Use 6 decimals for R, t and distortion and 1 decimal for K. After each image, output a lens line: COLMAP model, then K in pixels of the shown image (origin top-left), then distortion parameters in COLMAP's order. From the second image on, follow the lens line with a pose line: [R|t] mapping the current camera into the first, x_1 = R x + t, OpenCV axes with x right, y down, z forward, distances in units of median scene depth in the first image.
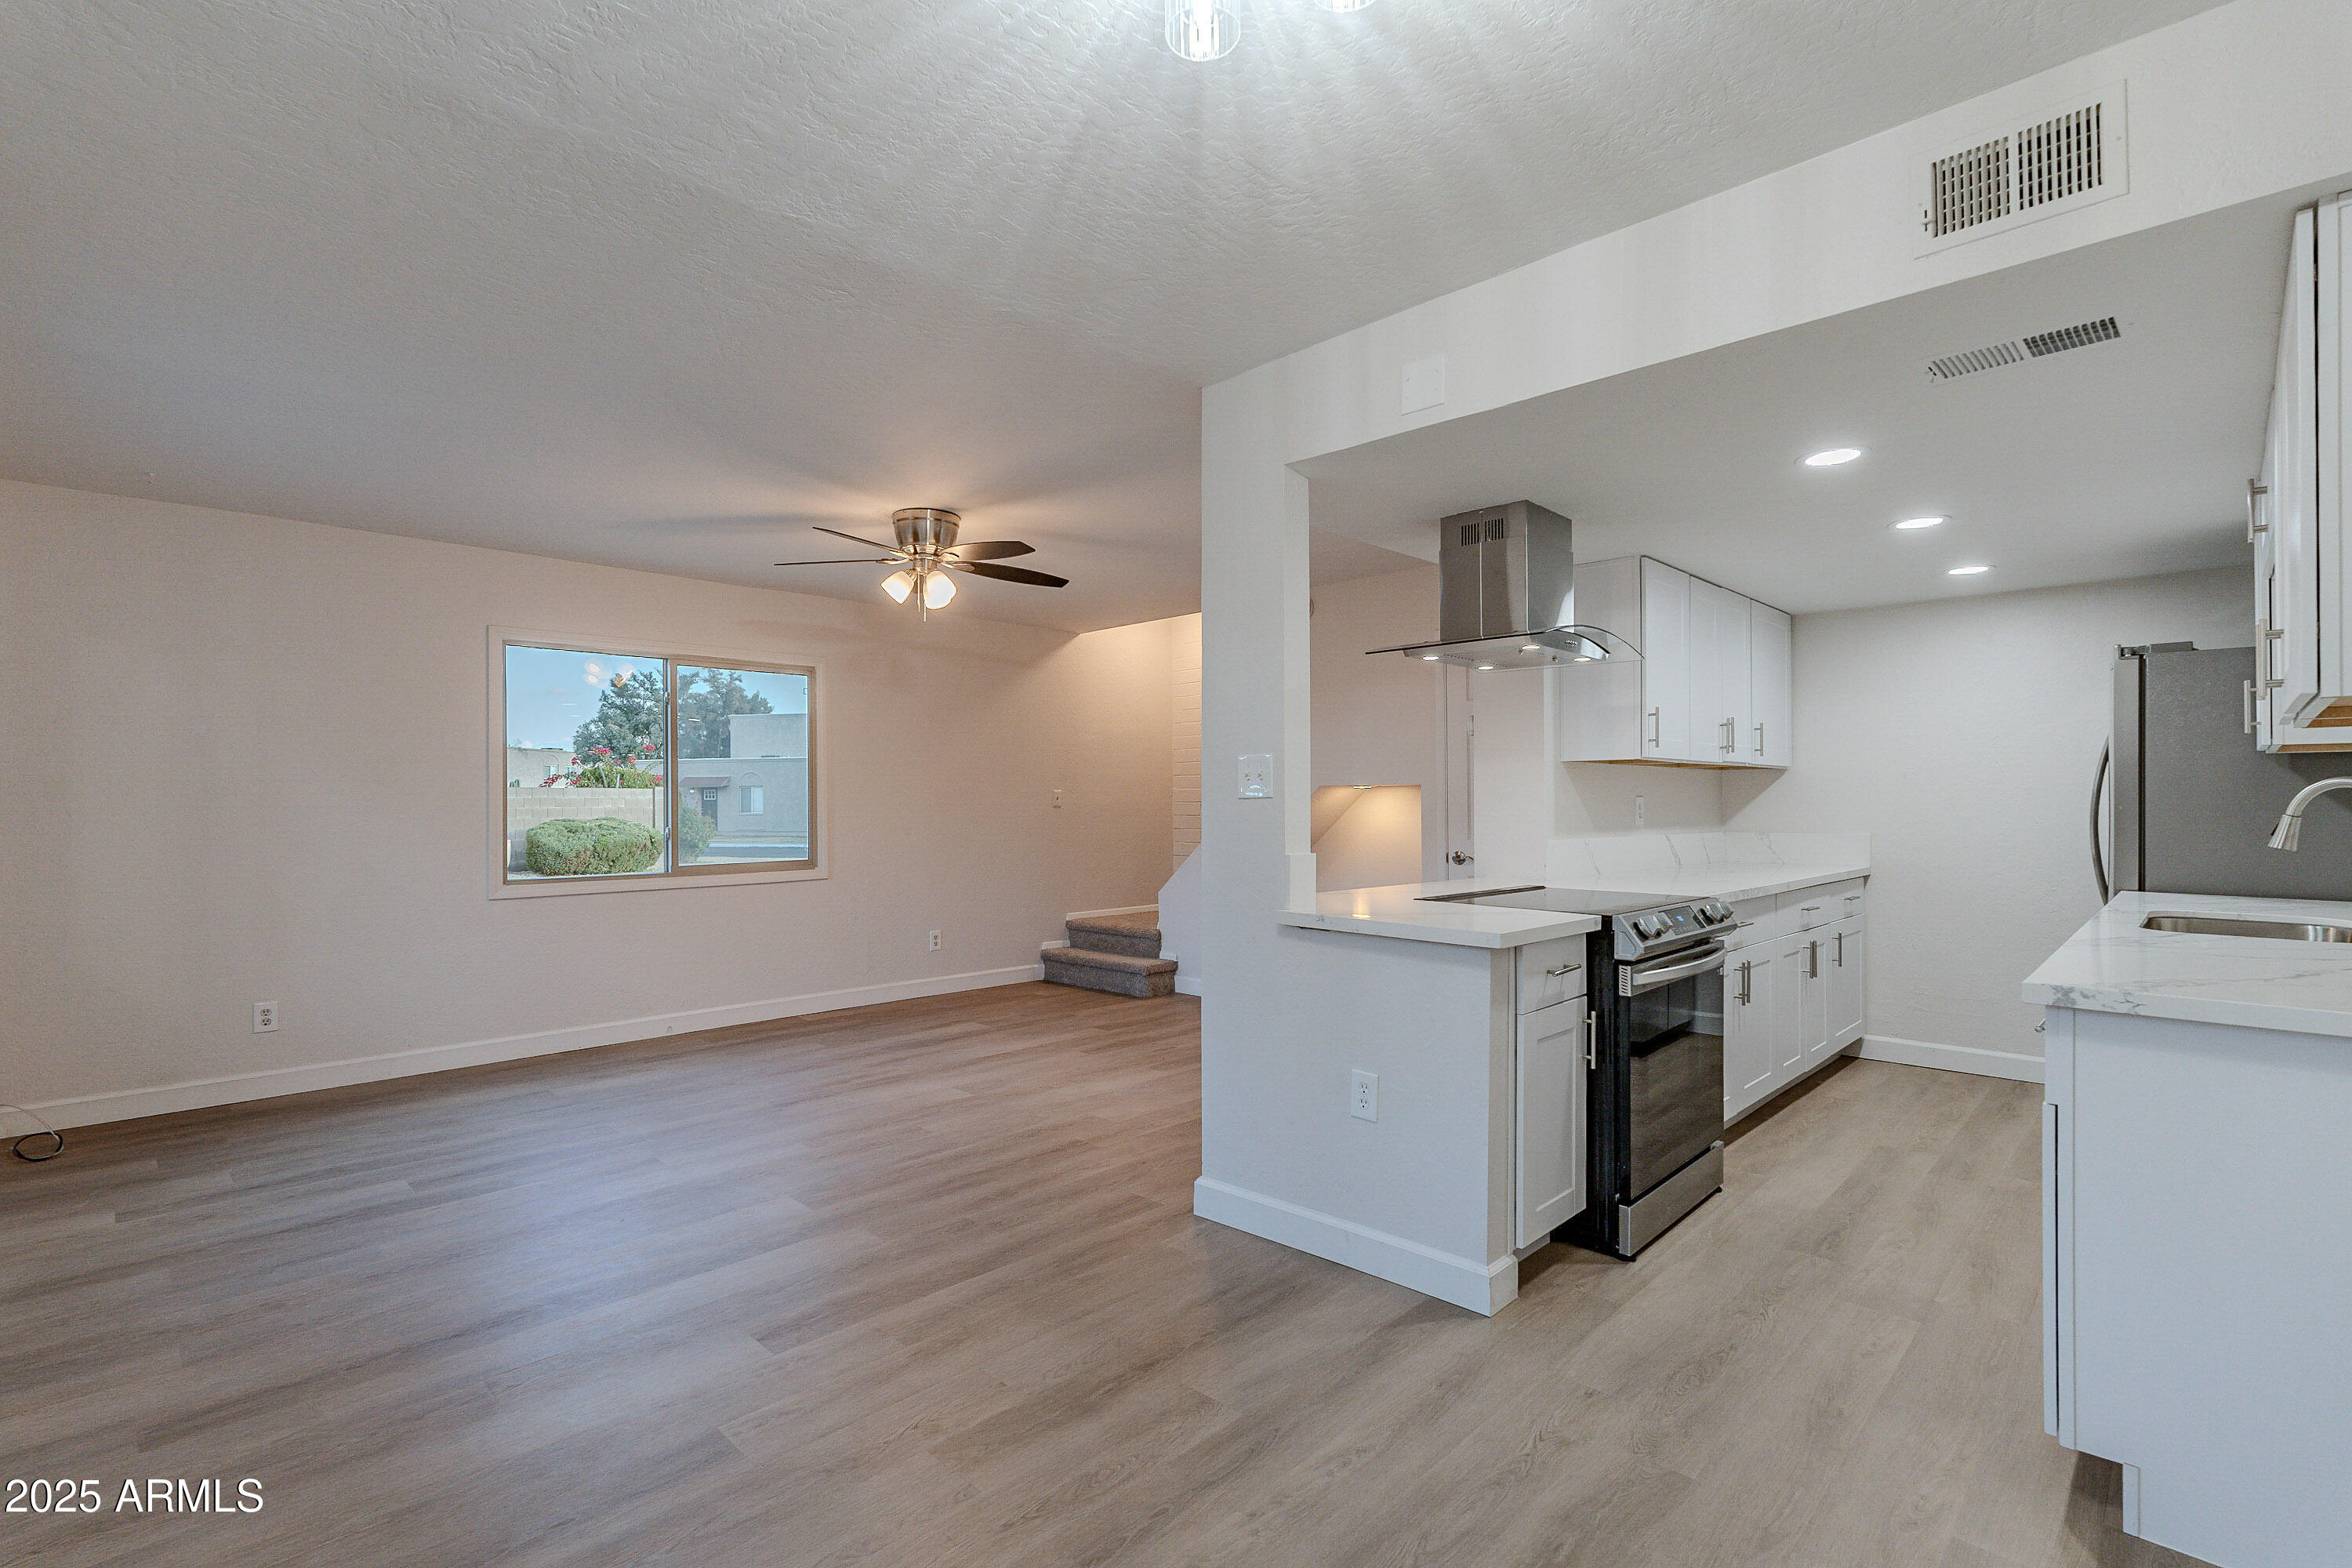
lens RADIAL K [[1064.4, 0, 1184.1], [0, 1064.4, 795.4], [0, 0, 1]] dist [0.001037, 0.000600]
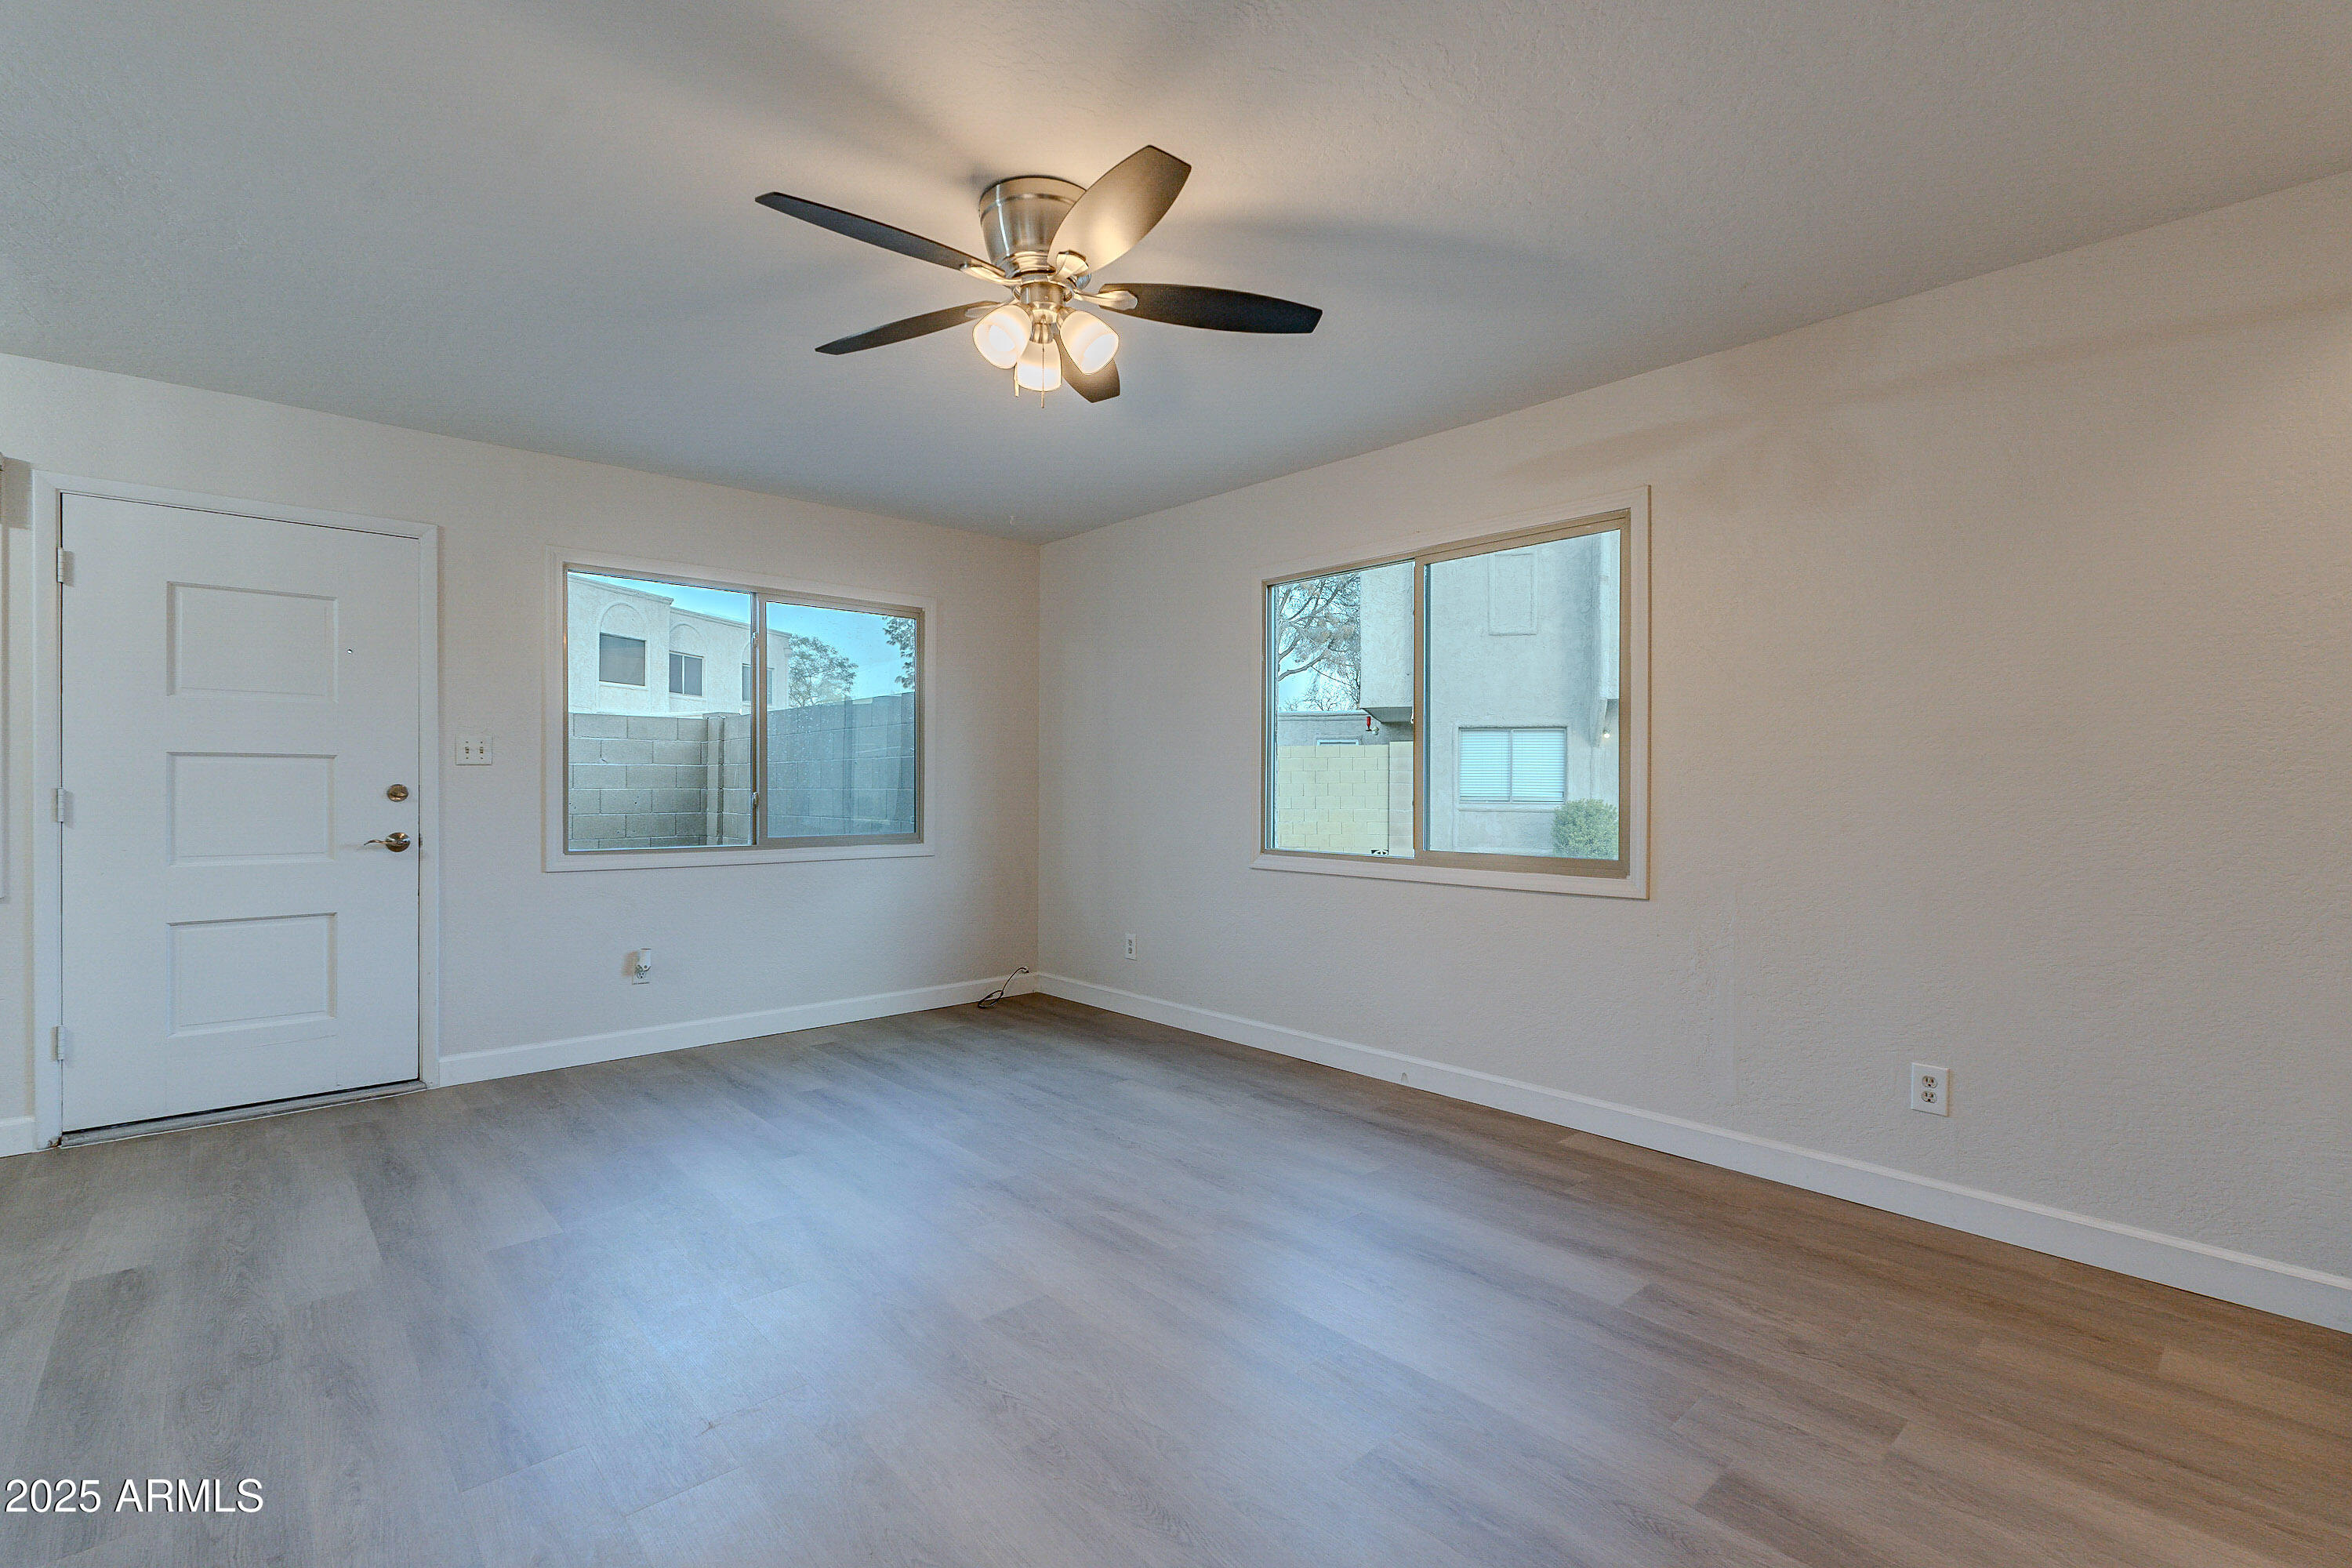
lens RADIAL K [[1058.3, 0, 1176.0], [0, 1058.3, 784.0], [0, 0, 1]] dist [-0.003058, -0.000138]
pose [[-0.064640, 0.004006, -0.997901, 0.333235], [0.003456, 0.999987, 0.003790, 0.027601], [0.997903, -0.003204, -0.064653, 1.266224]]
